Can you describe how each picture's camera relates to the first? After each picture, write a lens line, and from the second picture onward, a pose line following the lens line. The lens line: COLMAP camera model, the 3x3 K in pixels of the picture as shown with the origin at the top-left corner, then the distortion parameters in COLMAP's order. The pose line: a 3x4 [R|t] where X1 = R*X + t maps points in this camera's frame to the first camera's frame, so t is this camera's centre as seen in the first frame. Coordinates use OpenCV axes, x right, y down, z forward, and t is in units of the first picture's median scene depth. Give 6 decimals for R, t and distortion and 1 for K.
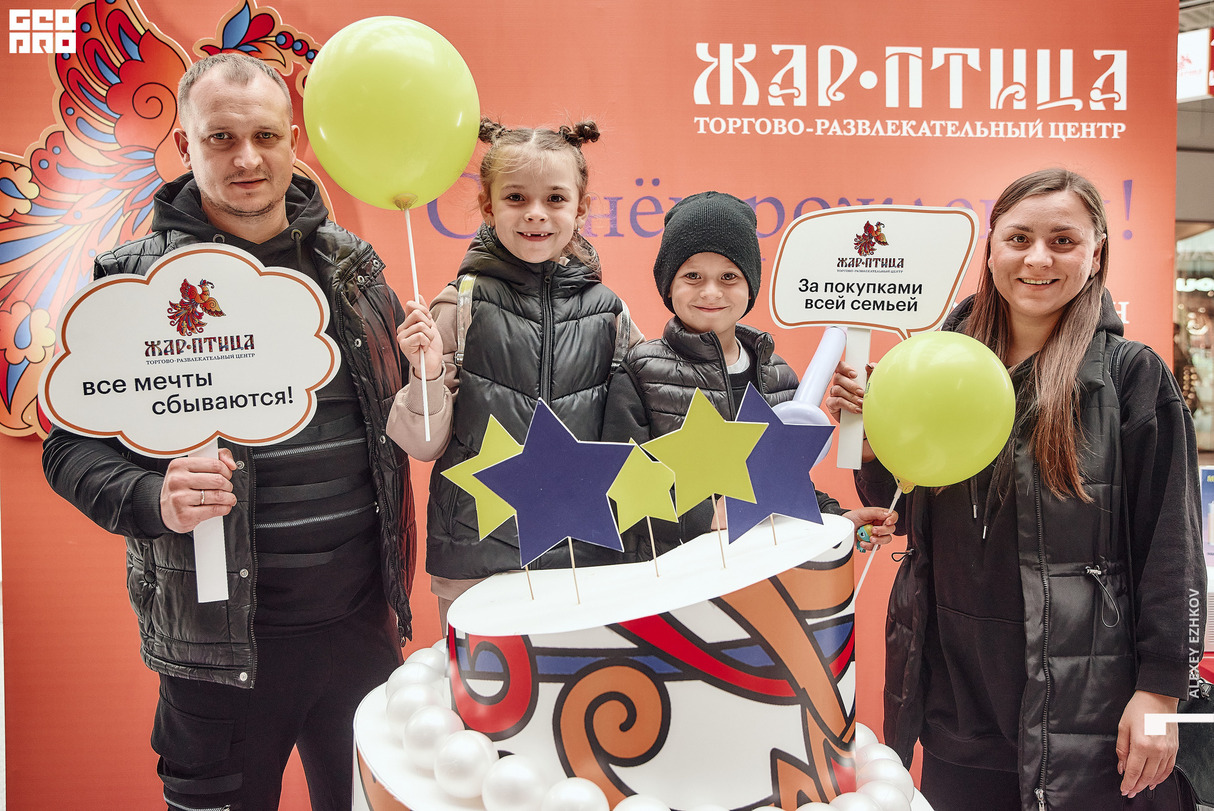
lens RADIAL K [[1271.6, 0, 606.6], [0, 1271.6, 416.1], [0, 0, 1]] dist [-0.030713, 0.075592]
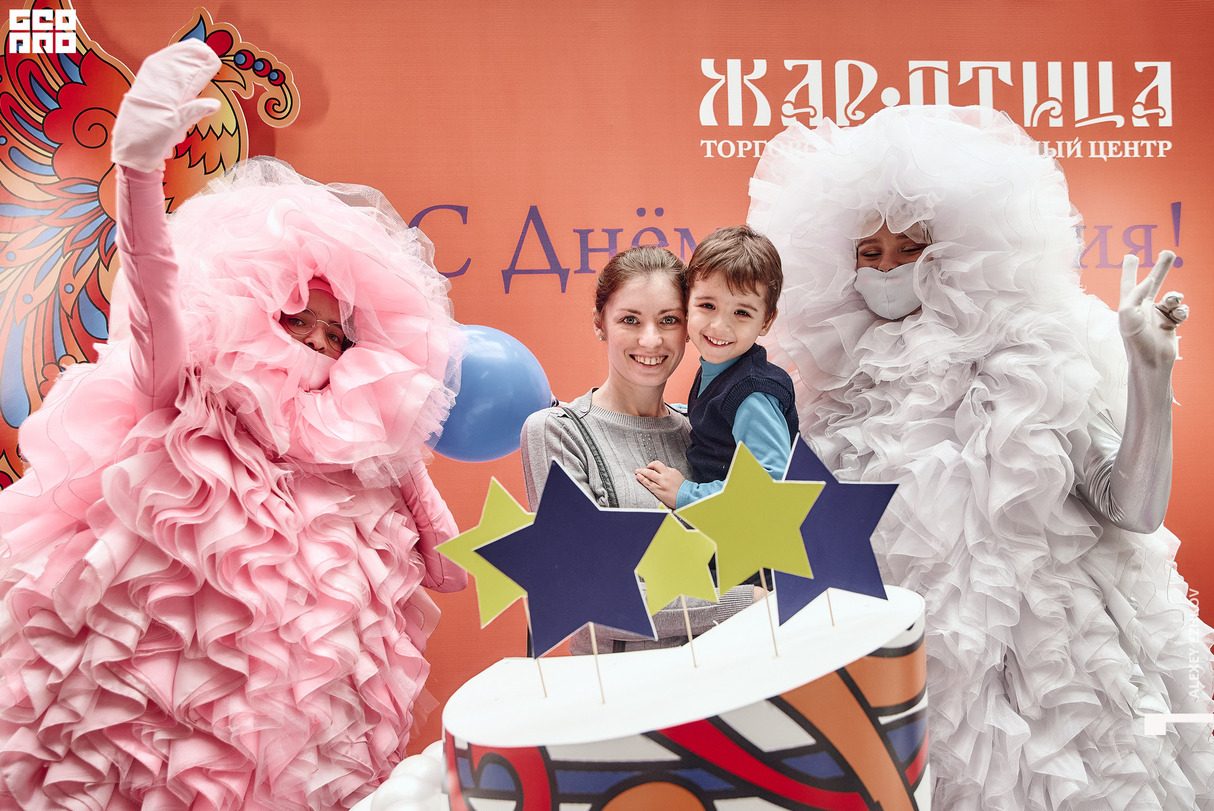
lens RADIAL K [[1318.3, 0, 613.4], [0, 1318.3, 408.9], [0, 0, 1]] dist [-0.017081, 0.053889]
pose [[0.999594, -0.016641, 0.023144, -0.017859], [0.017638, 0.998894, -0.043576, -0.004059], [-0.022393, 0.043967, 0.998782, 0.071528]]
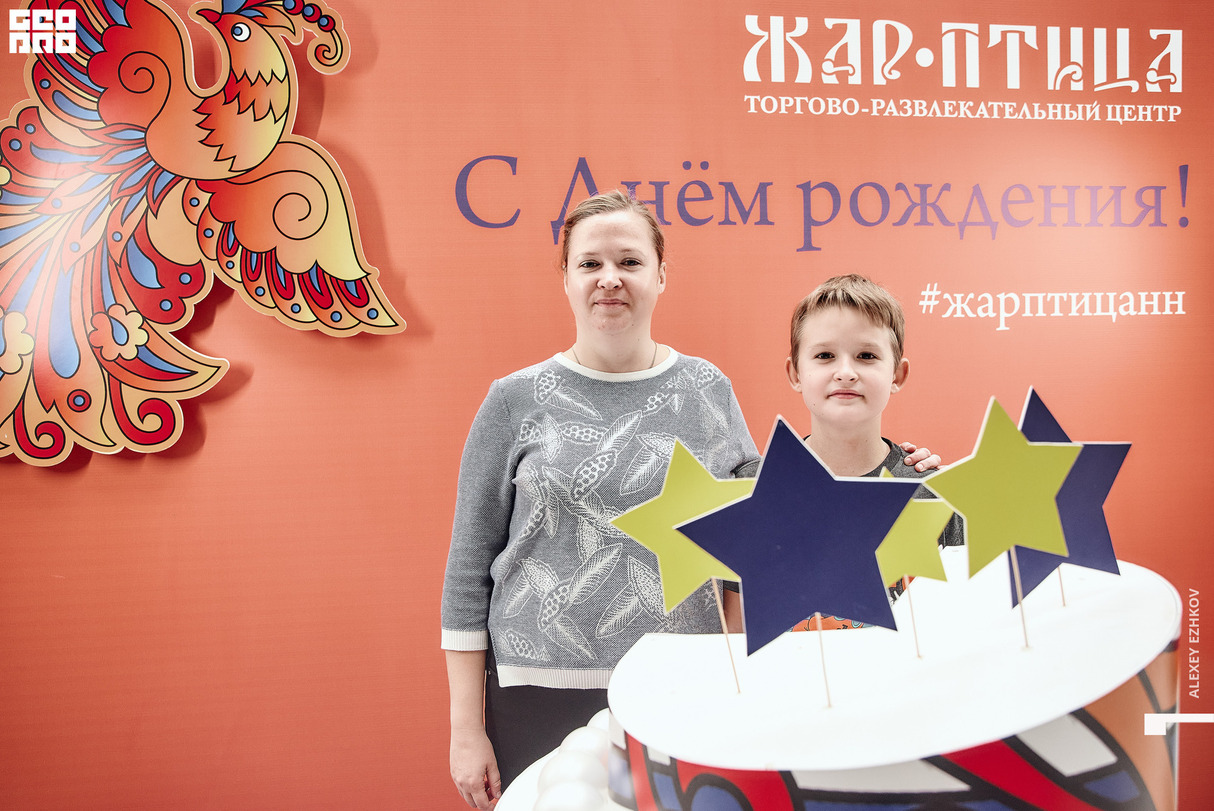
lens RADIAL K [[1071.0, 0, 589.8], [0, 1071.0, 415.8], [0, 0, 1]] dist [-0.062263, 0.078369]
pose [[0.996568, -0.019713, 0.080397, -0.109647], [0.019024, 0.999776, 0.009328, -0.011750], [-0.080563, -0.007767, 0.996719, 0.235628]]
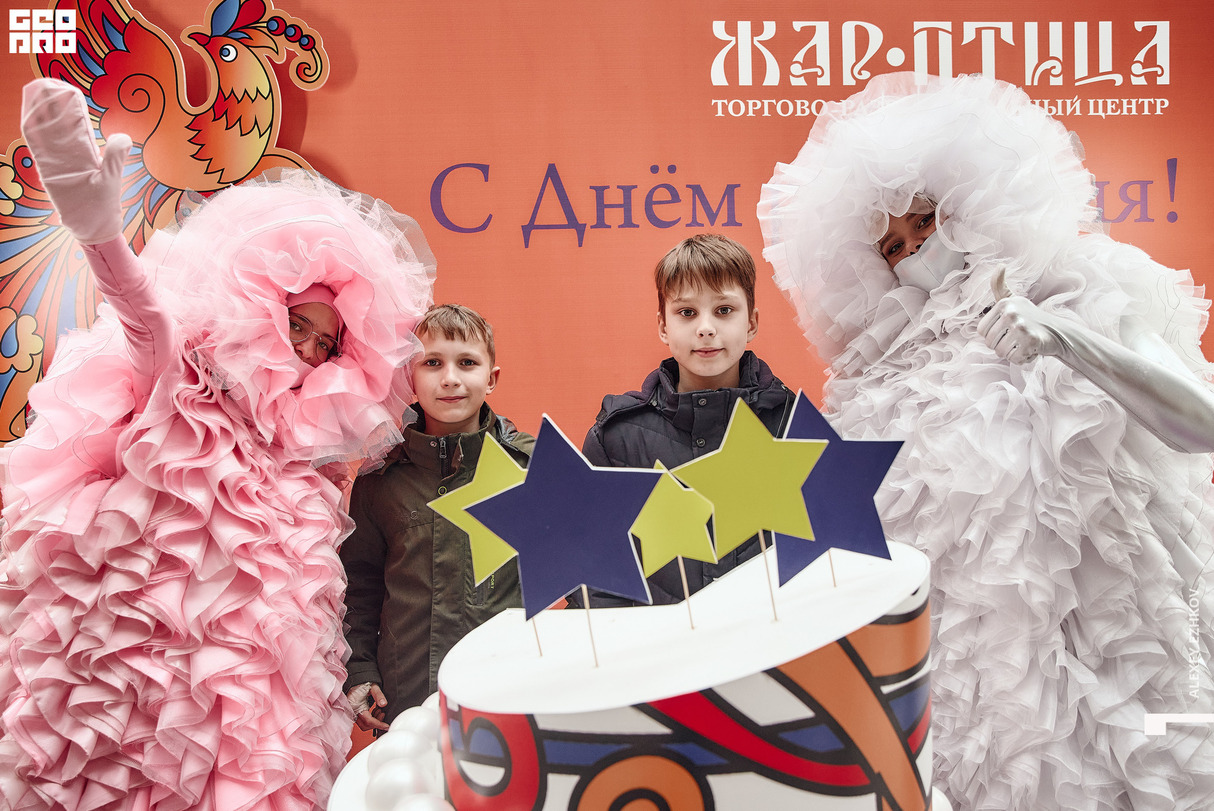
lens RADIAL K [[1146.7, 0, 602.5], [0, 1146.7, 406.9], [0, 0, 1]] dist [-0.055094, 0.081093]
pose [[0.999763, -0.015449, -0.015317, -0.002476], [0.015506, 0.999873, 0.003634, -0.011495], [0.015259, -0.003870, 0.999876, 0.149922]]
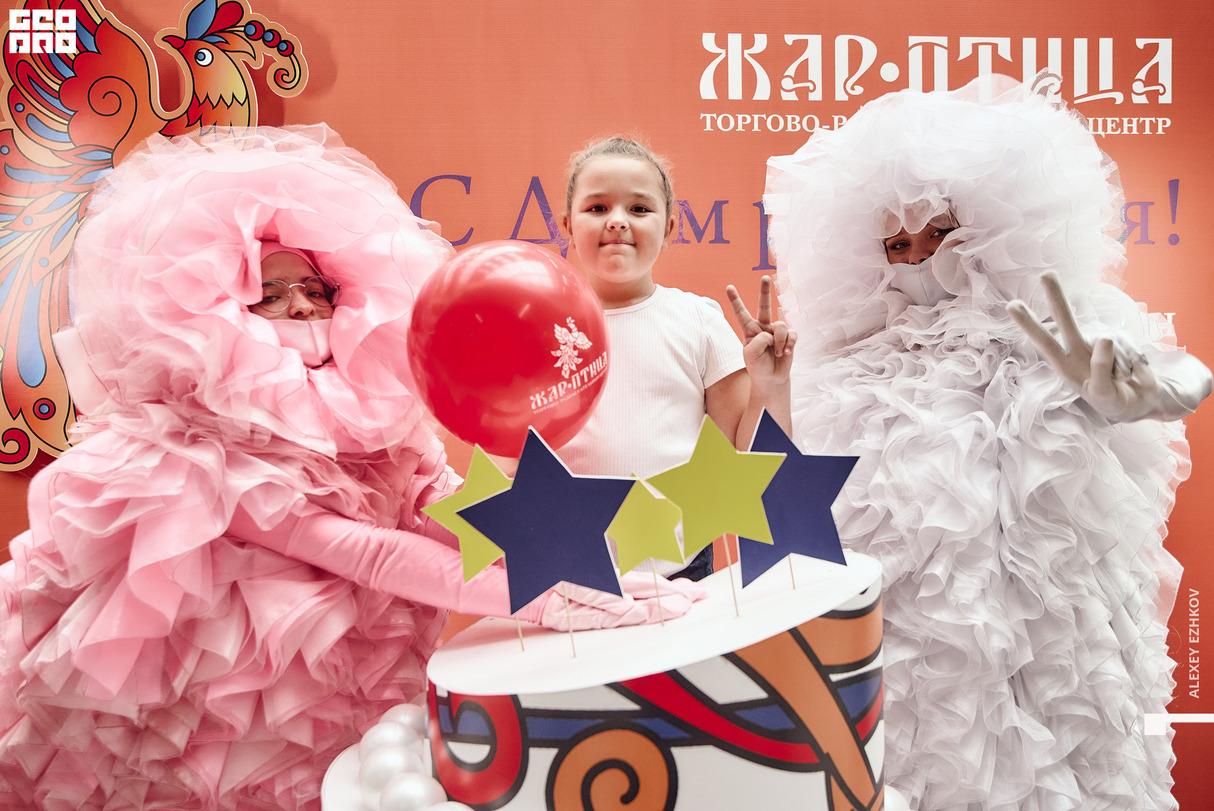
lens RADIAL K [[1344.8, 0, 602.8], [0, 1344.8, 406.1], [0, 0, 1]] dist [-0.005268, 0.048768]
pose [[0.999996, -0.001953, -0.002149, 0.000185], [0.001915, 0.999848, -0.017317, -0.006656], [0.002183, 0.017313, 0.999848, 0.029489]]
